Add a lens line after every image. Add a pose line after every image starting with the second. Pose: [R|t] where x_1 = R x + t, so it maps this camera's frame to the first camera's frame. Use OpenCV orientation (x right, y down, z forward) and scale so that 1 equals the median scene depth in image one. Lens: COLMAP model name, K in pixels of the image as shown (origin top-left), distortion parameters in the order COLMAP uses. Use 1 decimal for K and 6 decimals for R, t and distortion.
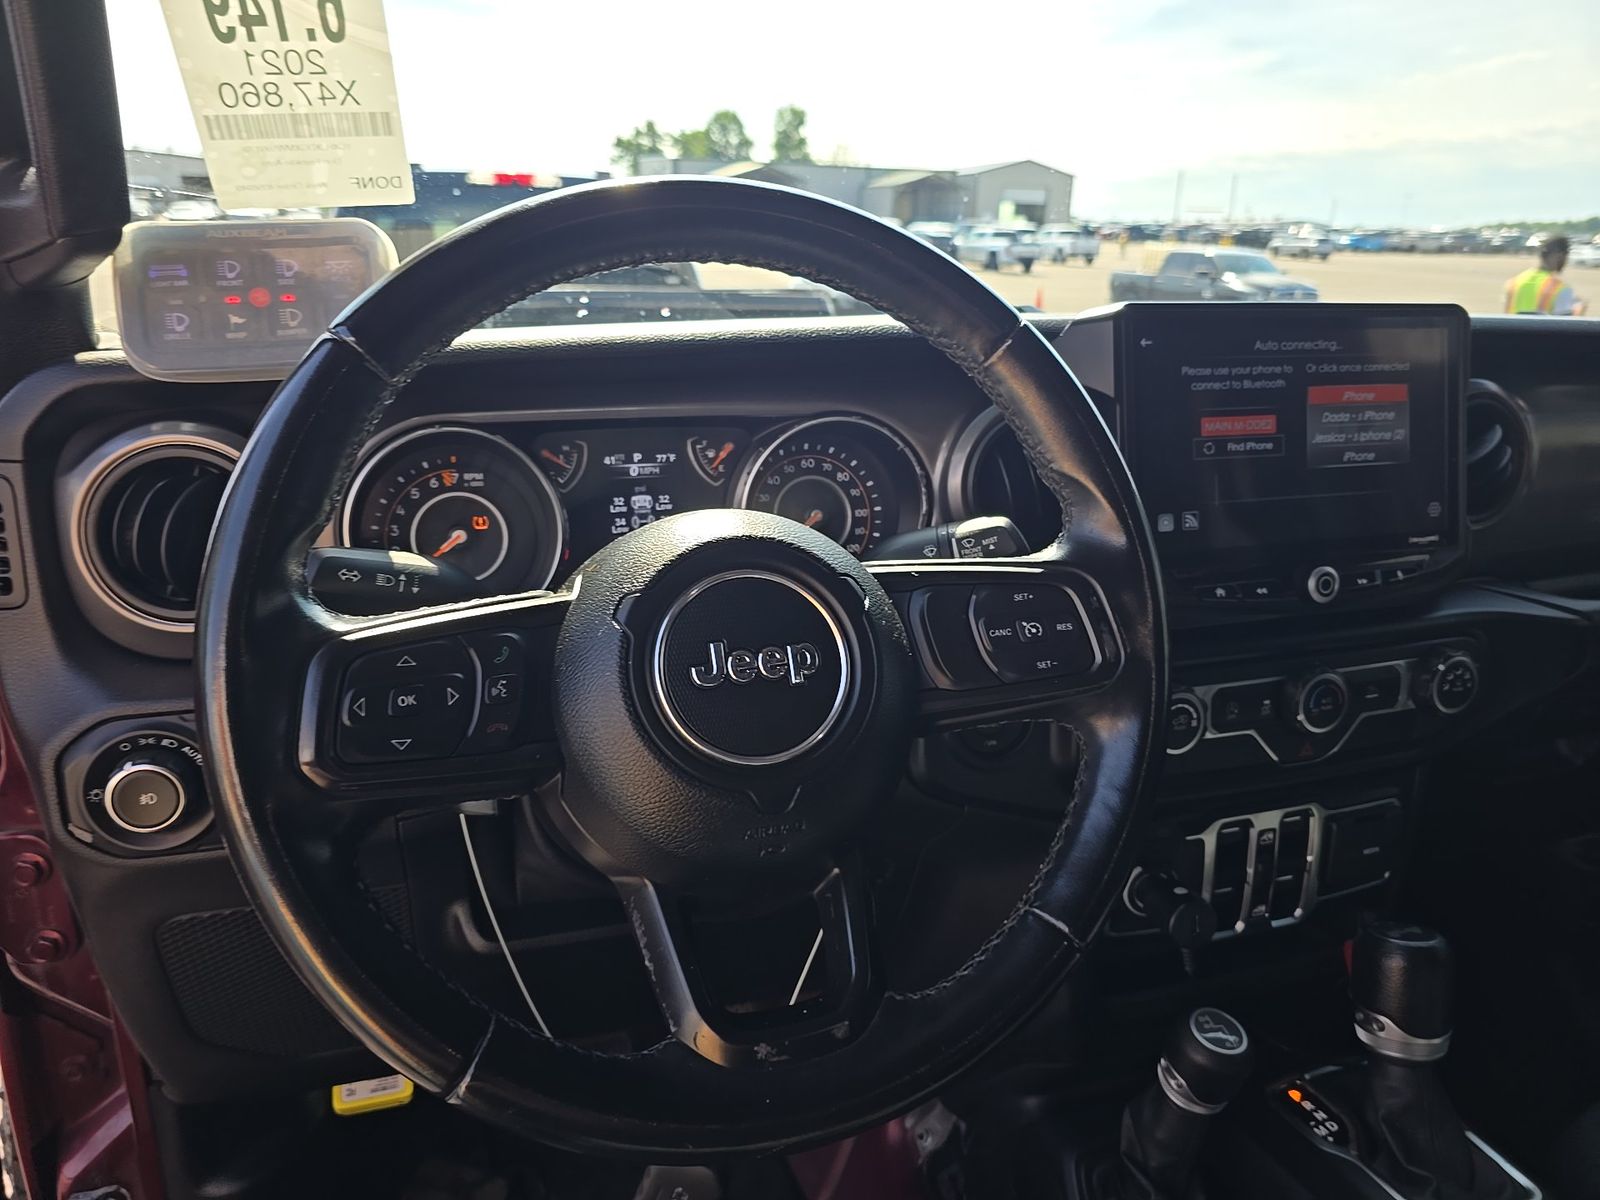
lens RADIAL K [[1054.3, 0, 800.0], [0, 1054.3, 600.0], [0, 0, 1]] dist [0.058940, -0.061989]
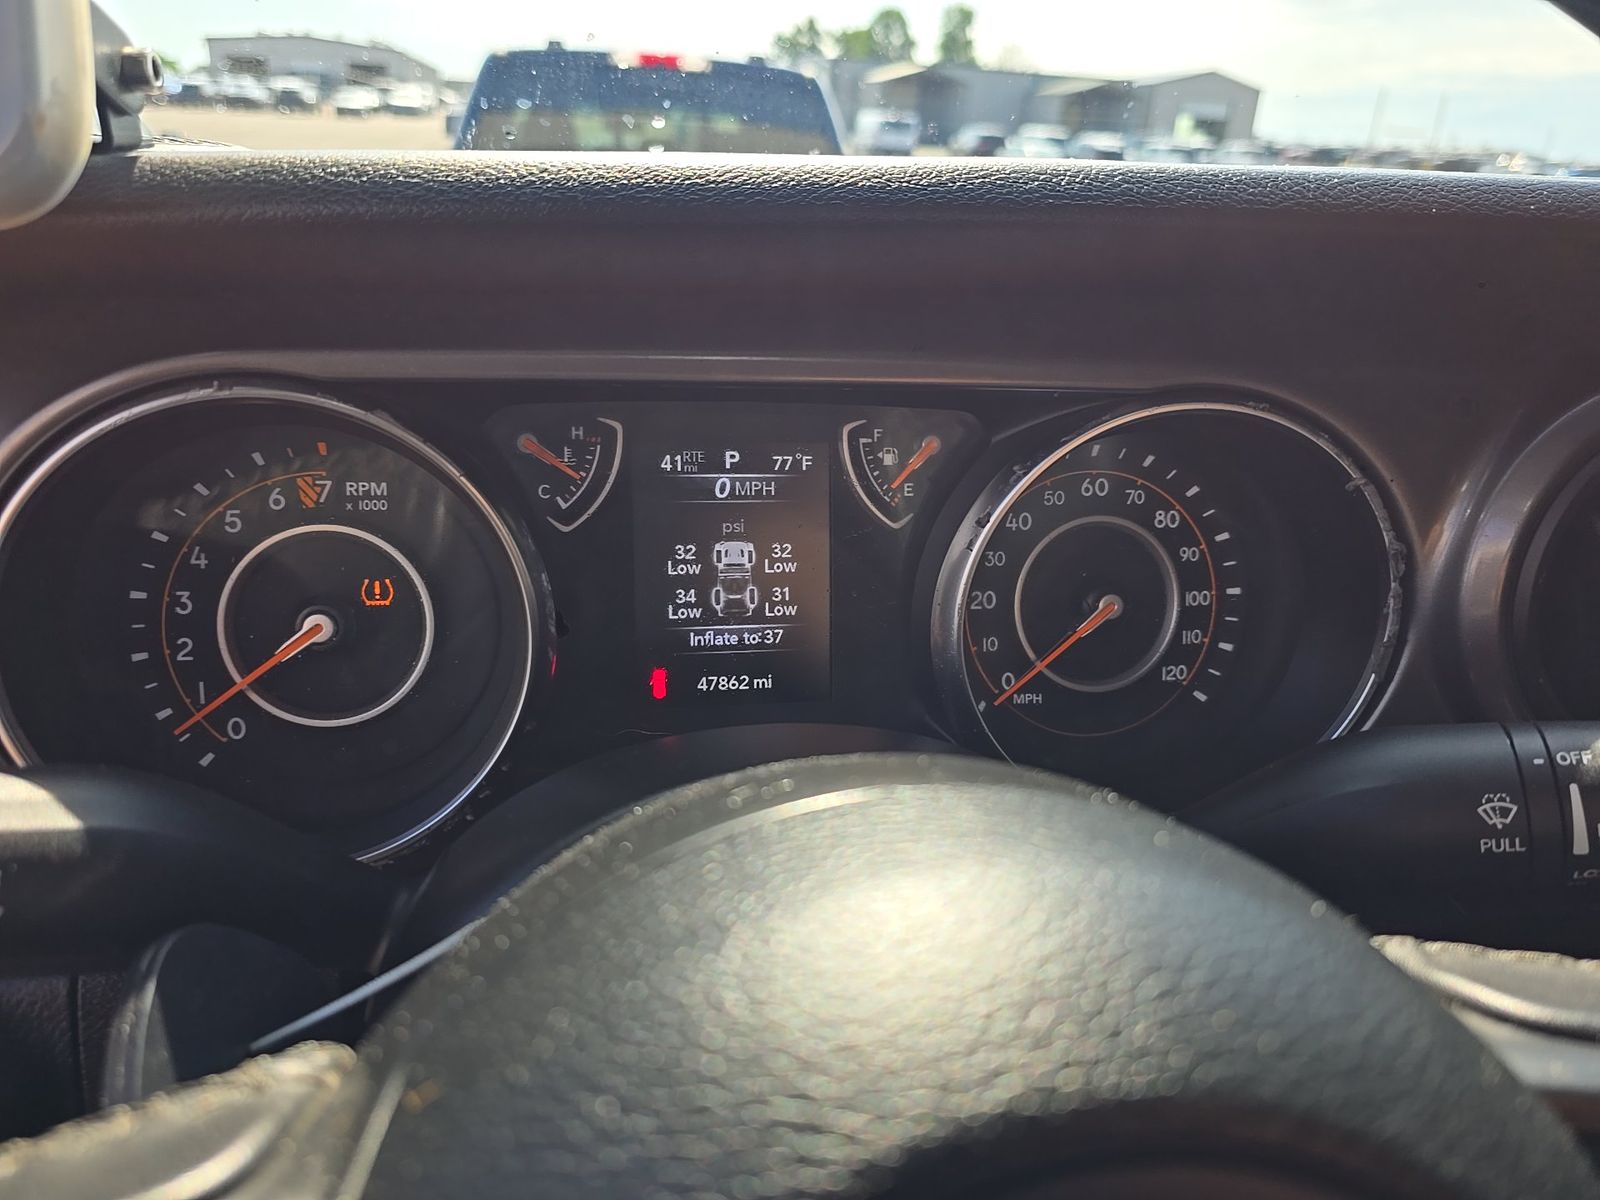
lens RADIAL K [[1054.3, 0, 800.0], [0, 1054.3, 600.0], [0, 0, 1]] dist [0.058940, -0.061989]
pose [[0.990517, 0.079711, -0.111907, -0.067462], [-0.071320, 0.994470, 0.077087, -0.111256], [0.117432, -0.068375, 0.990724, 0.541090]]
